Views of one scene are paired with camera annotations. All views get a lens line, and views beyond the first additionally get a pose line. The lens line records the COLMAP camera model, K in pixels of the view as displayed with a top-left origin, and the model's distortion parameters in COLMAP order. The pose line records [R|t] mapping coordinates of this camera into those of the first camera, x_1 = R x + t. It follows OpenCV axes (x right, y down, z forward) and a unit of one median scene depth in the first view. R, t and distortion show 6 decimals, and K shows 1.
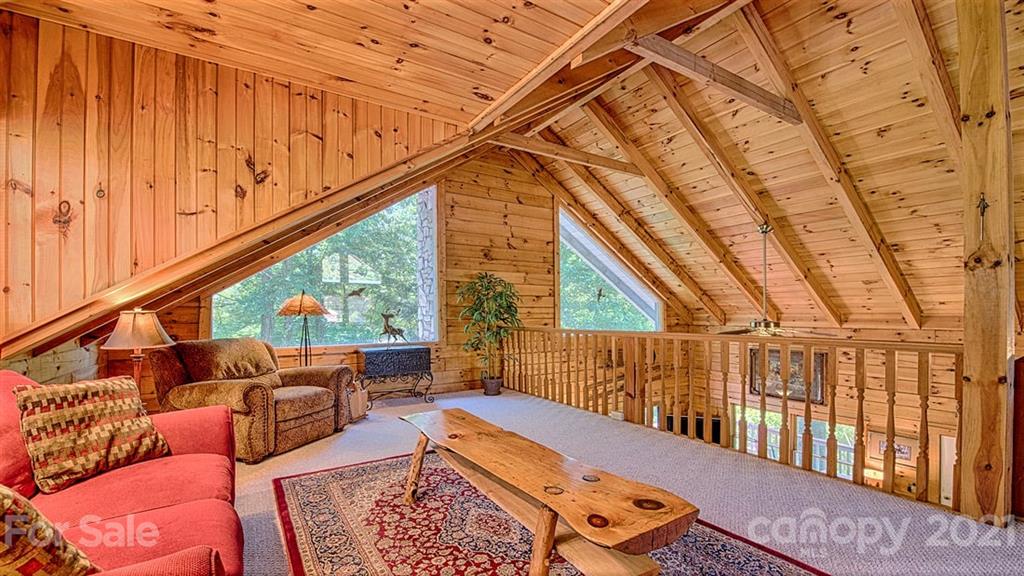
lens RADIAL K [[416.0, 0, 492.6], [0, 416.0, 315.0], [0, 0, 1]] dist [-0.022815, -0.000340]
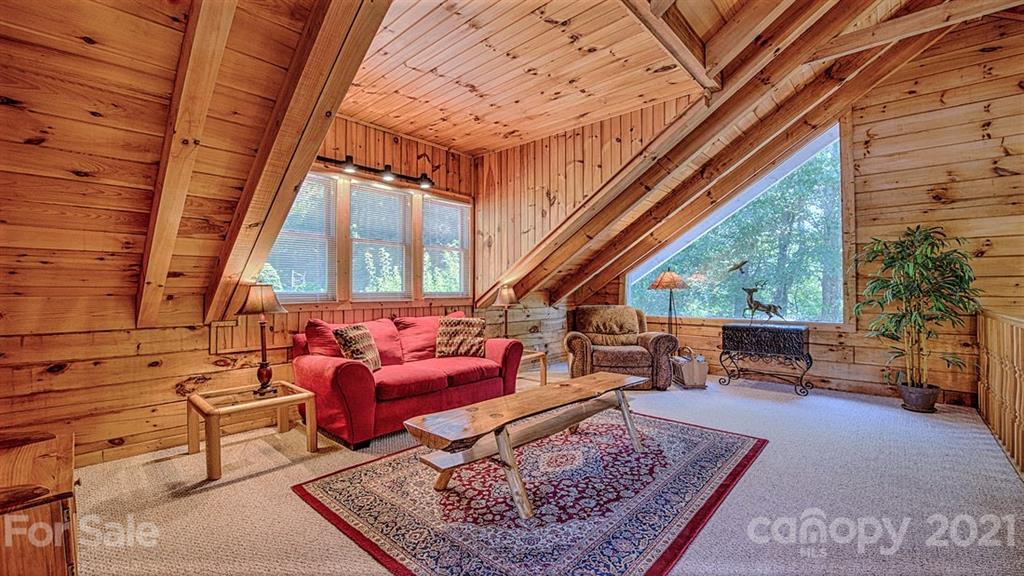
lens RADIAL K [[416.0, 0, 510.4], [0, 416.0, 287.9], [0, 0, 1]] dist [-0.022815, -0.000340]
pose [[0.272152, -0.000086, -0.962254, 0.776633], [-0.001292, 0.999999, -0.000454, -0.003055], [0.962253, 0.001366, 0.272152, 0.354086]]
